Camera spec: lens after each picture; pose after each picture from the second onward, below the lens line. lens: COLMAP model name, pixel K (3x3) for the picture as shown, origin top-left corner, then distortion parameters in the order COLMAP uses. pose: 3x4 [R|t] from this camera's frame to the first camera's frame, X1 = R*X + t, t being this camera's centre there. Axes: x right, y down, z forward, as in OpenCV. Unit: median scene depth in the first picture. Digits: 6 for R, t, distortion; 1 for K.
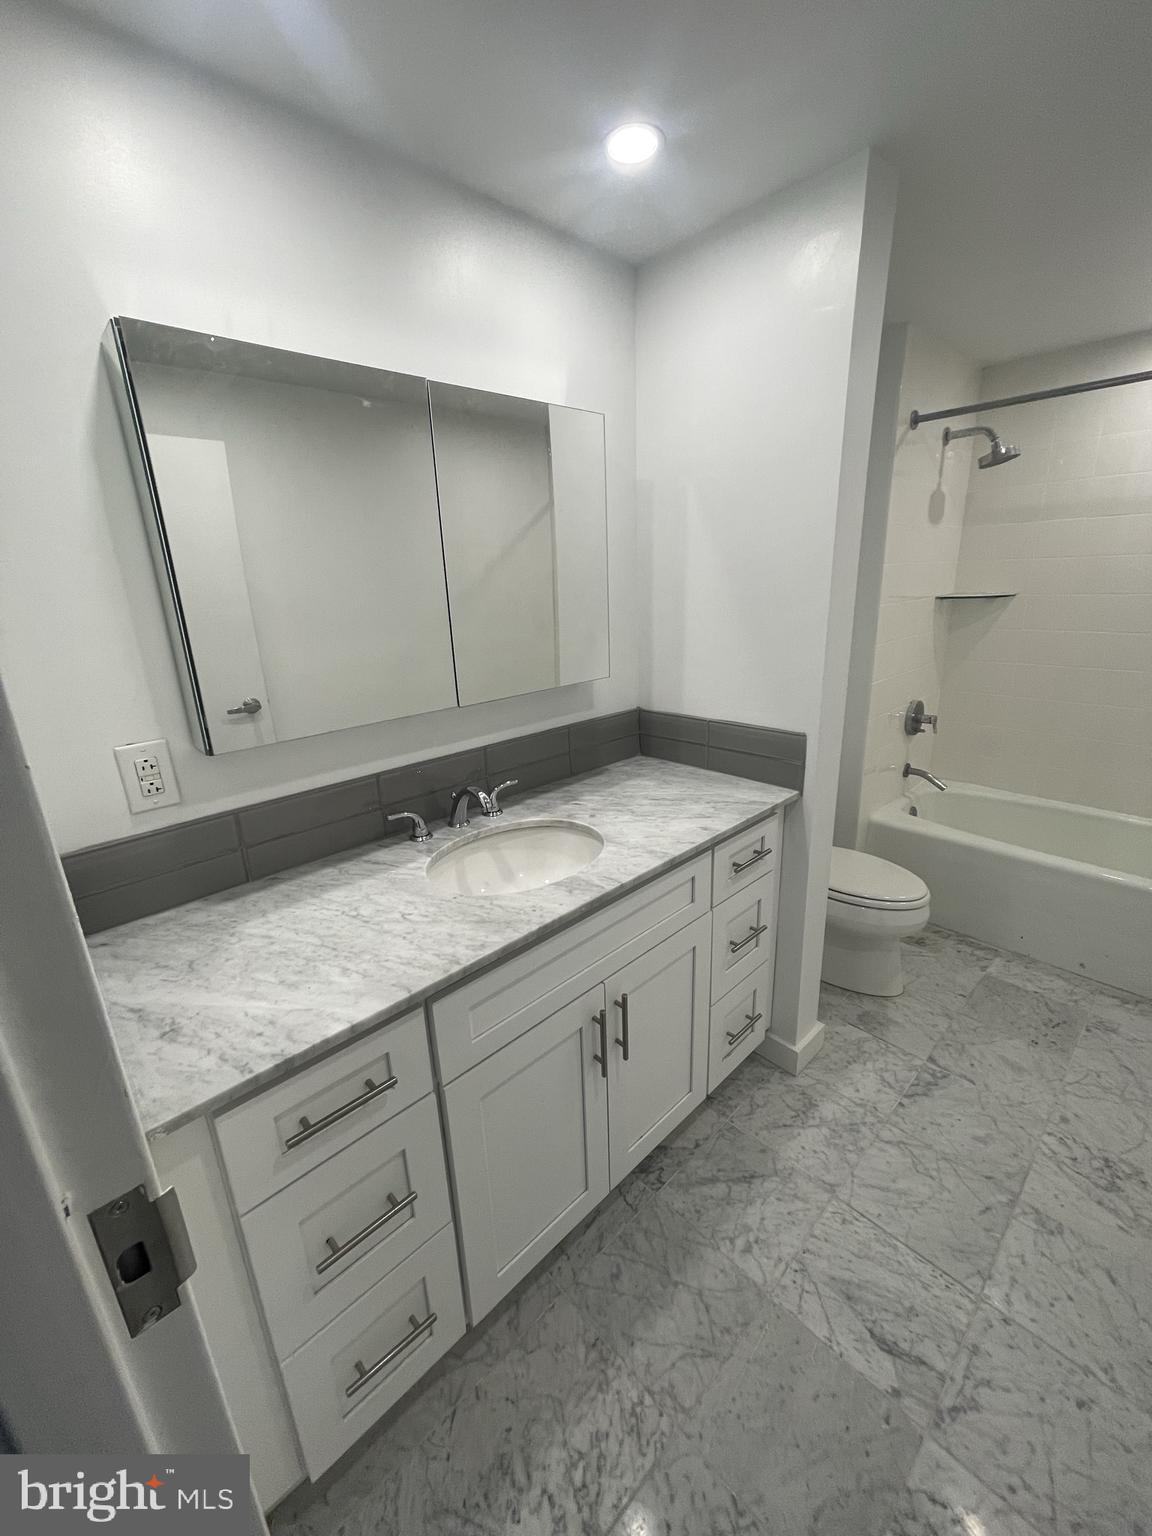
lens RADIAL K [[608.9, 0, 566.9], [0, 608.9, 767.6], [0, 0, 1]] dist [-0.003735, -0.001543]
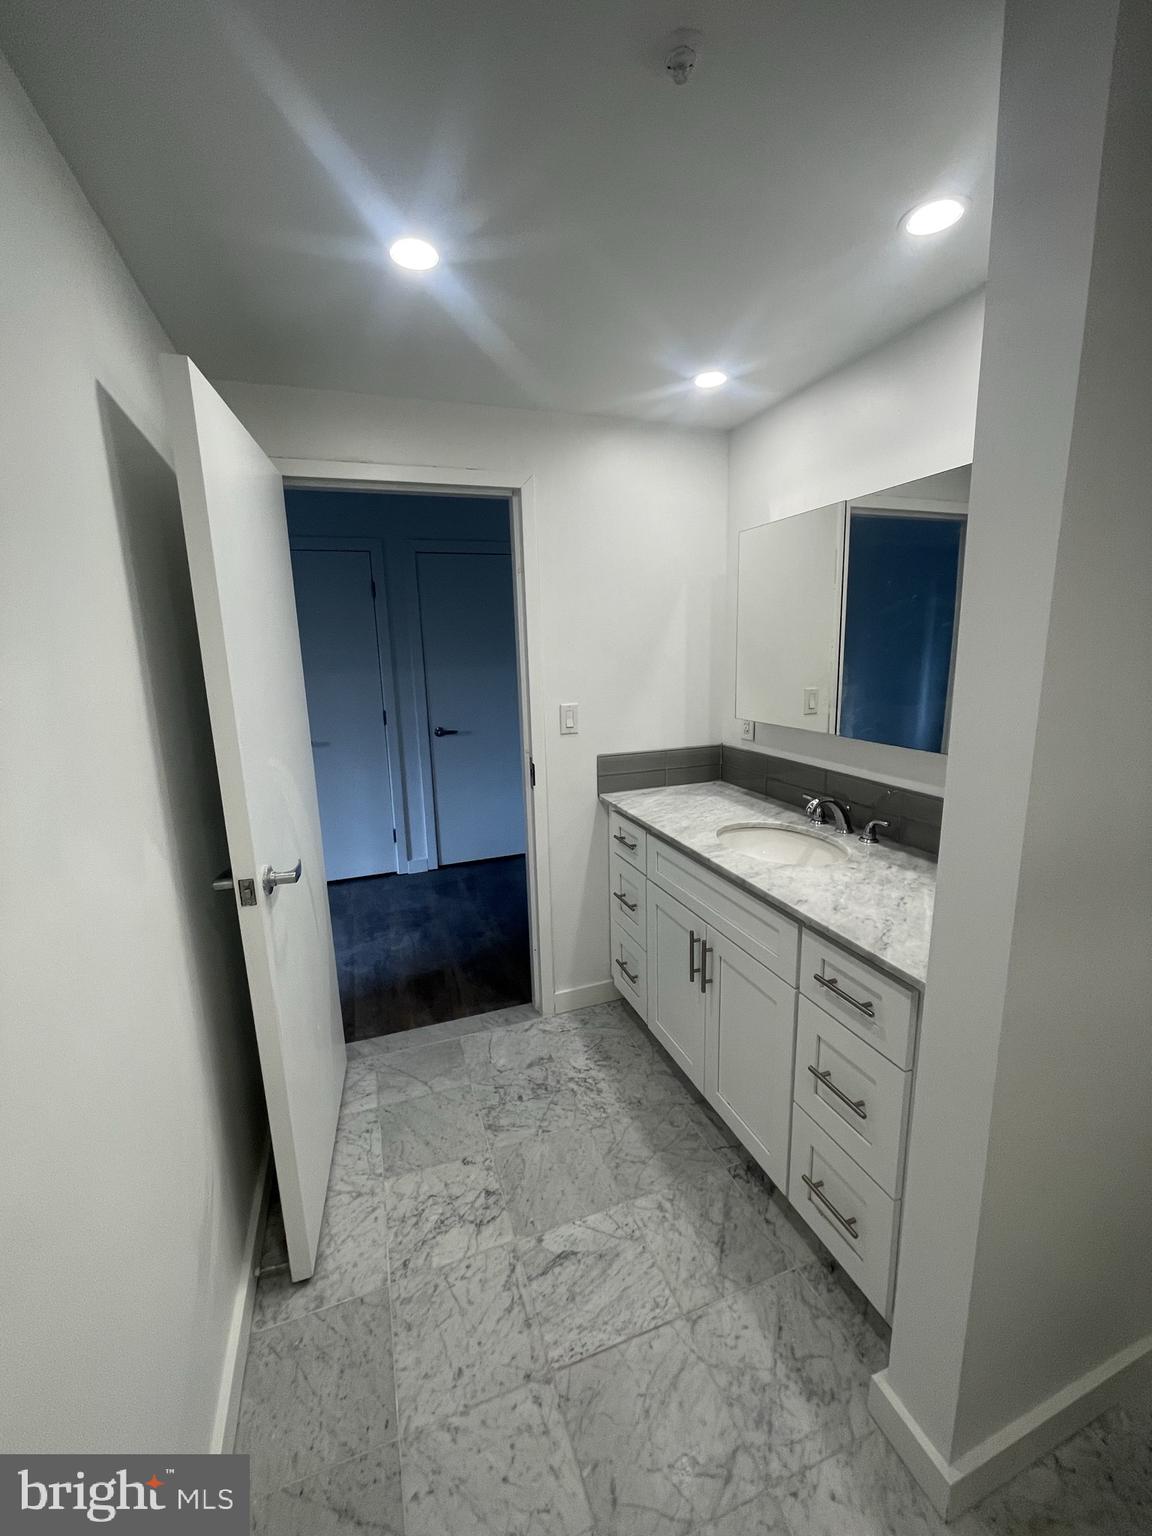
lens RADIAL K [[608.9, 0, 571.3], [0, 608.9, 763.7], [0, 0, 1]] dist [-0.003735, -0.001543]
pose [[-0.391694, 0.228930, -0.891160, 1.257661], [-0.228309, 0.914078, 0.335167, -0.363623], [0.891320, 0.334743, -0.305772, 0.942989]]
